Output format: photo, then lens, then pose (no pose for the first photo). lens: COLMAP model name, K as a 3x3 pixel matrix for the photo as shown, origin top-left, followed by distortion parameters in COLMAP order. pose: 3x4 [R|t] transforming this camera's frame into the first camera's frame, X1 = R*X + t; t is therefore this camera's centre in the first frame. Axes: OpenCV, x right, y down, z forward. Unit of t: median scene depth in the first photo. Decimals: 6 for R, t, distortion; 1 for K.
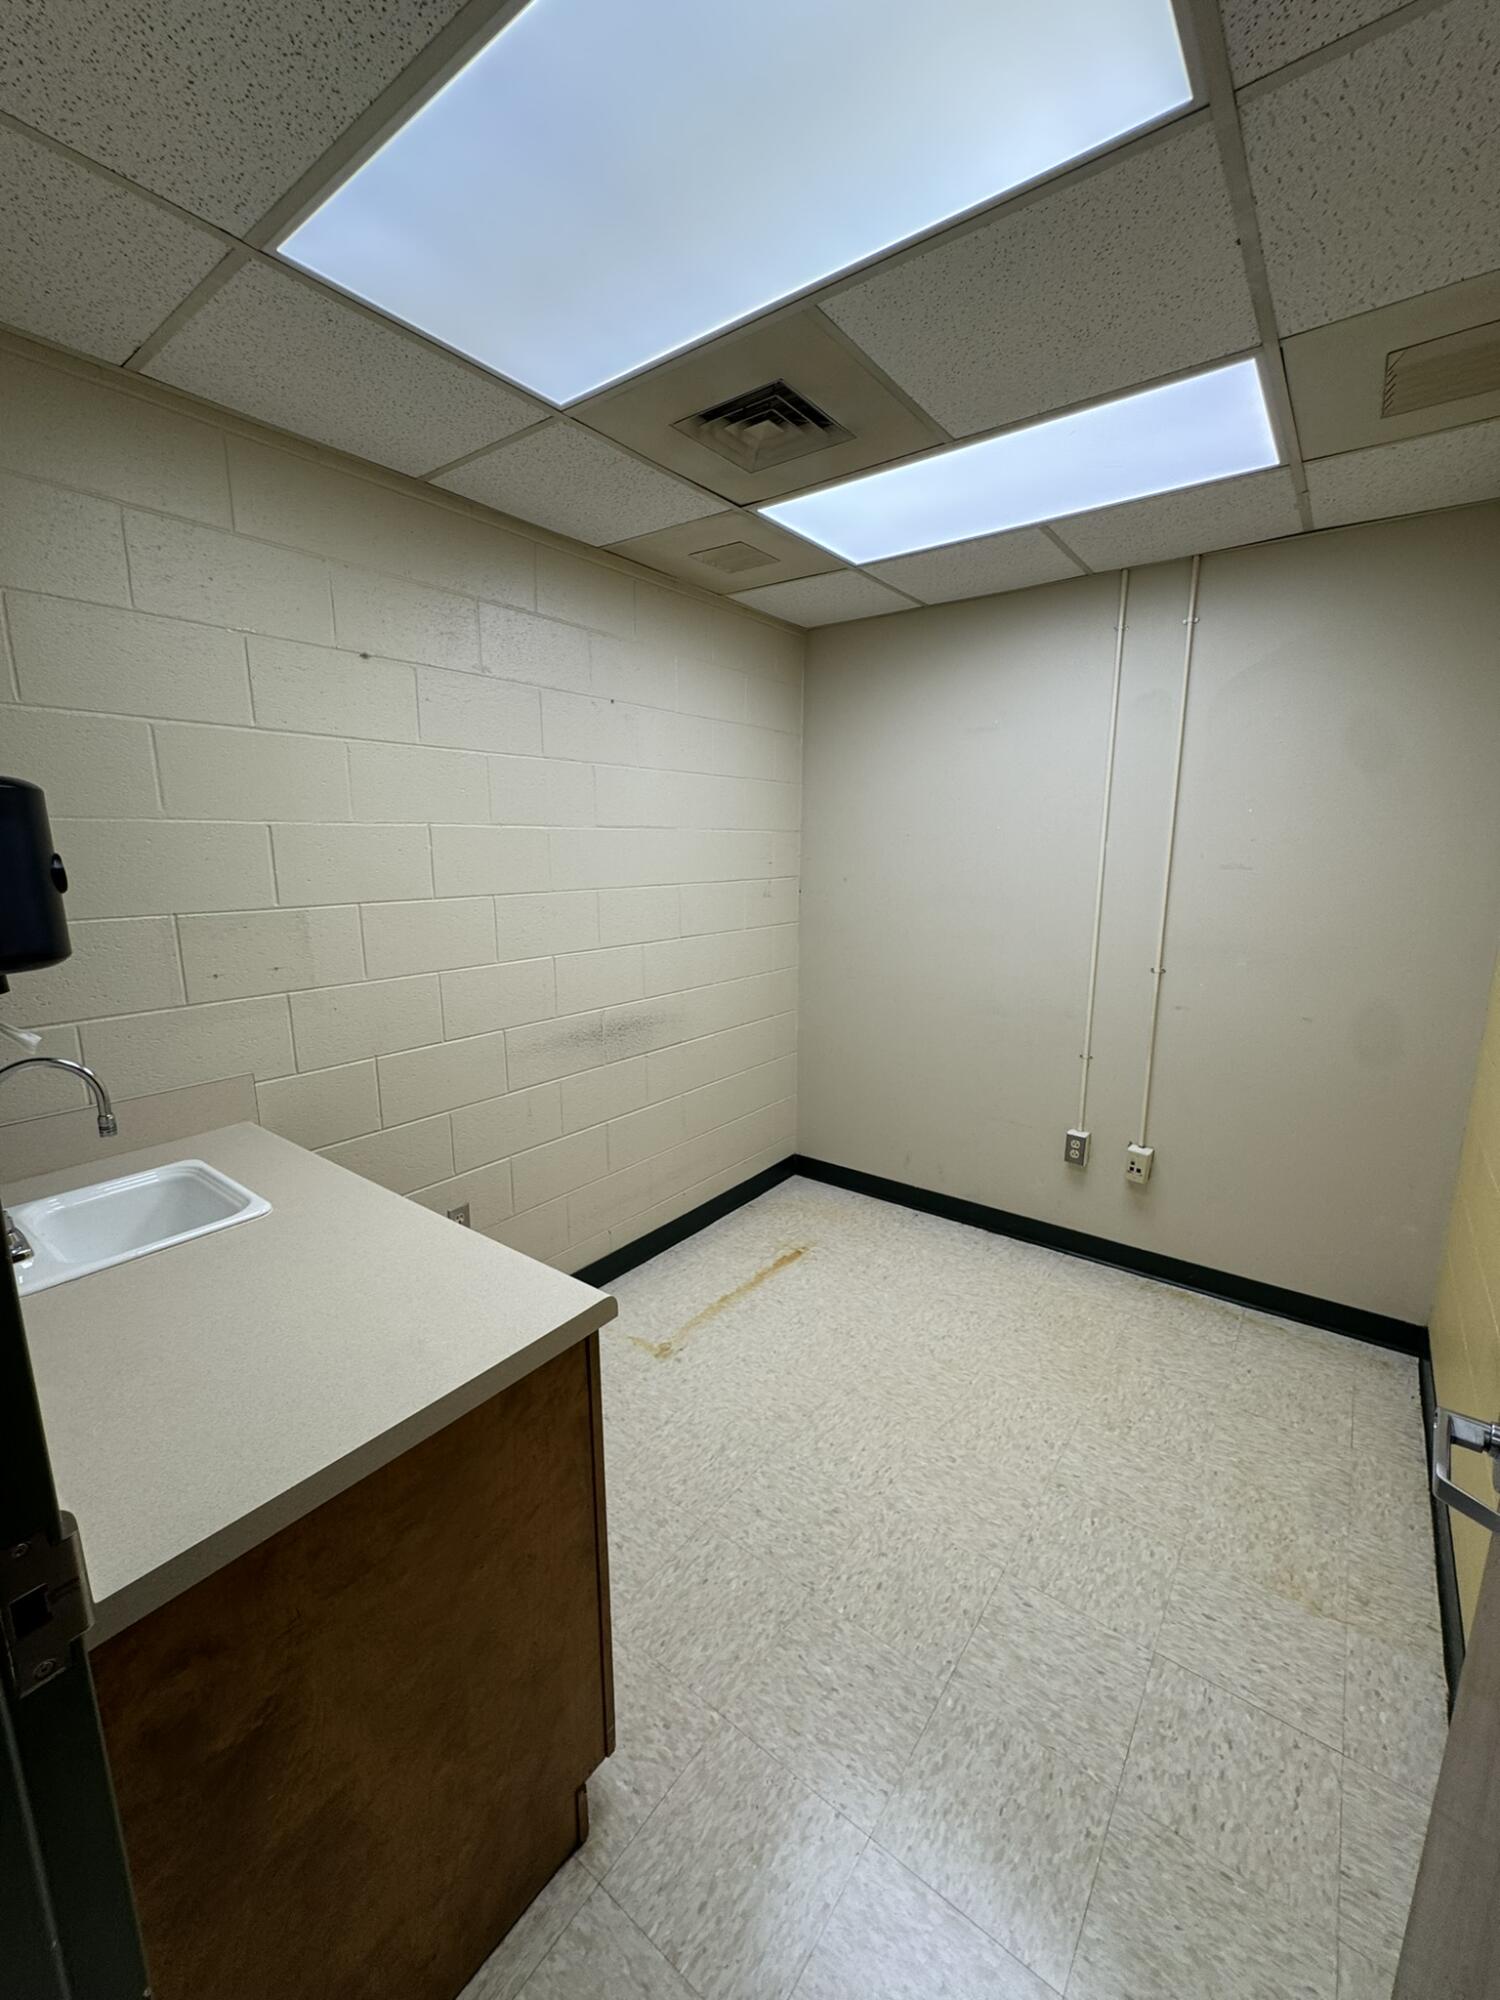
lens RADIAL K [[804.9, 0, 750.0], [0, 804.9, 1000.0], [0, 0, 1]] dist [-0.000064, -0.000085]
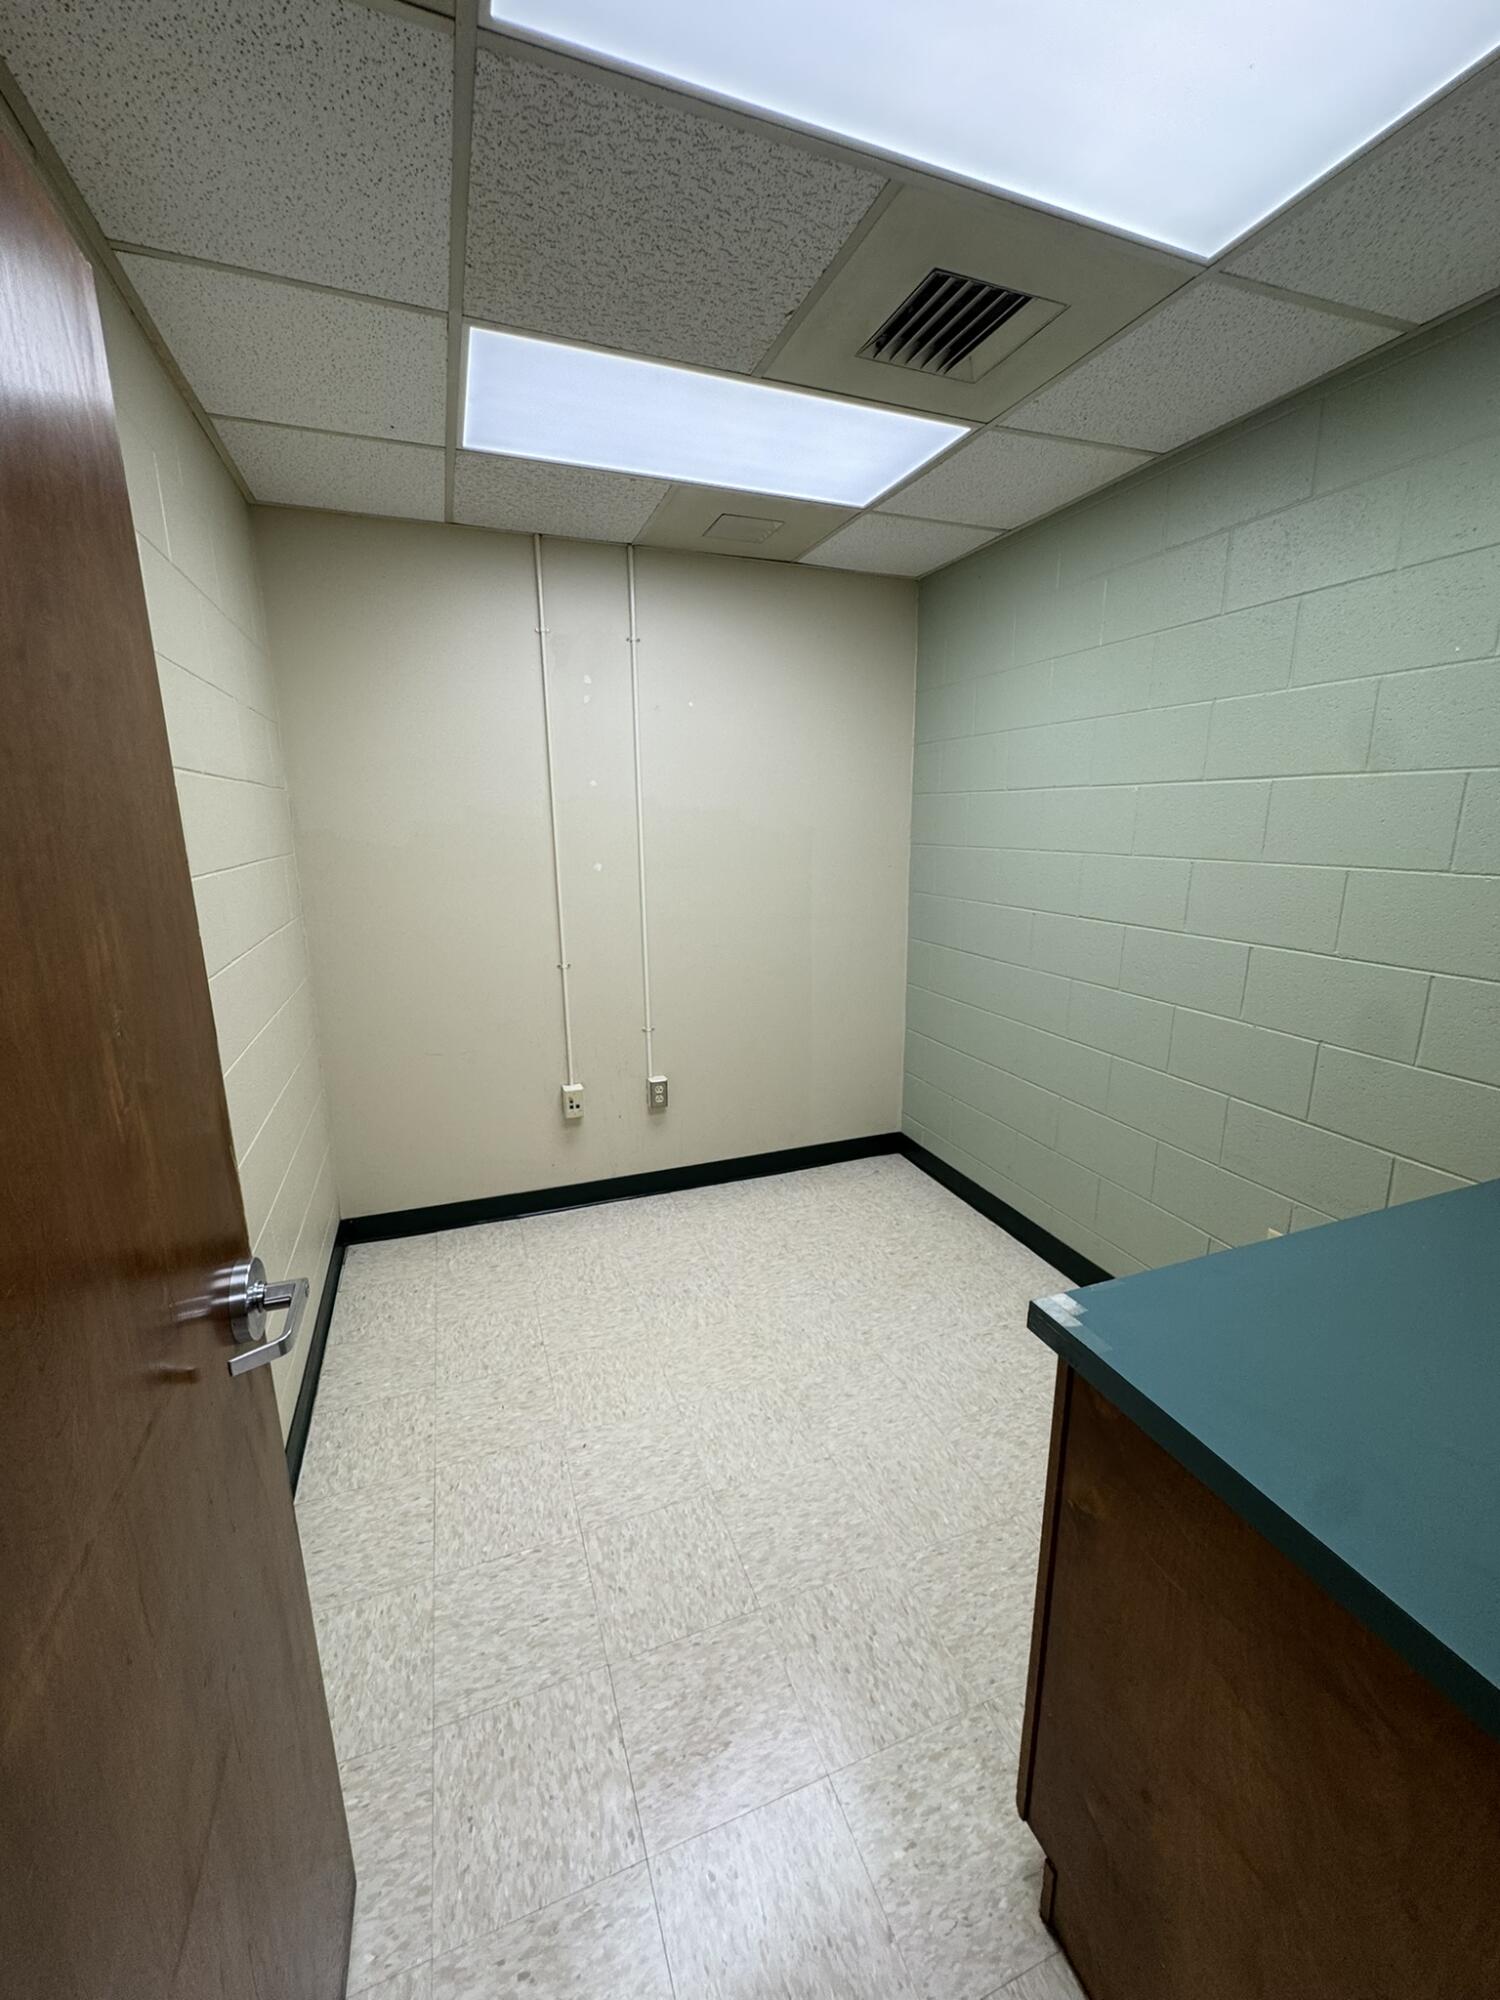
lens RADIAL K [[800.8, 0, 745.5], [0, 800.8, 1007.8], [0, 0, 1]] dist [-0.000893, -0.000575]
pose [[0.533595, -0.200320, 0.821674, -0.688965], [0.157530, 0.978083, 0.136151, -0.098477], [-0.830940, 0.056789, 0.553456, 0.532846]]
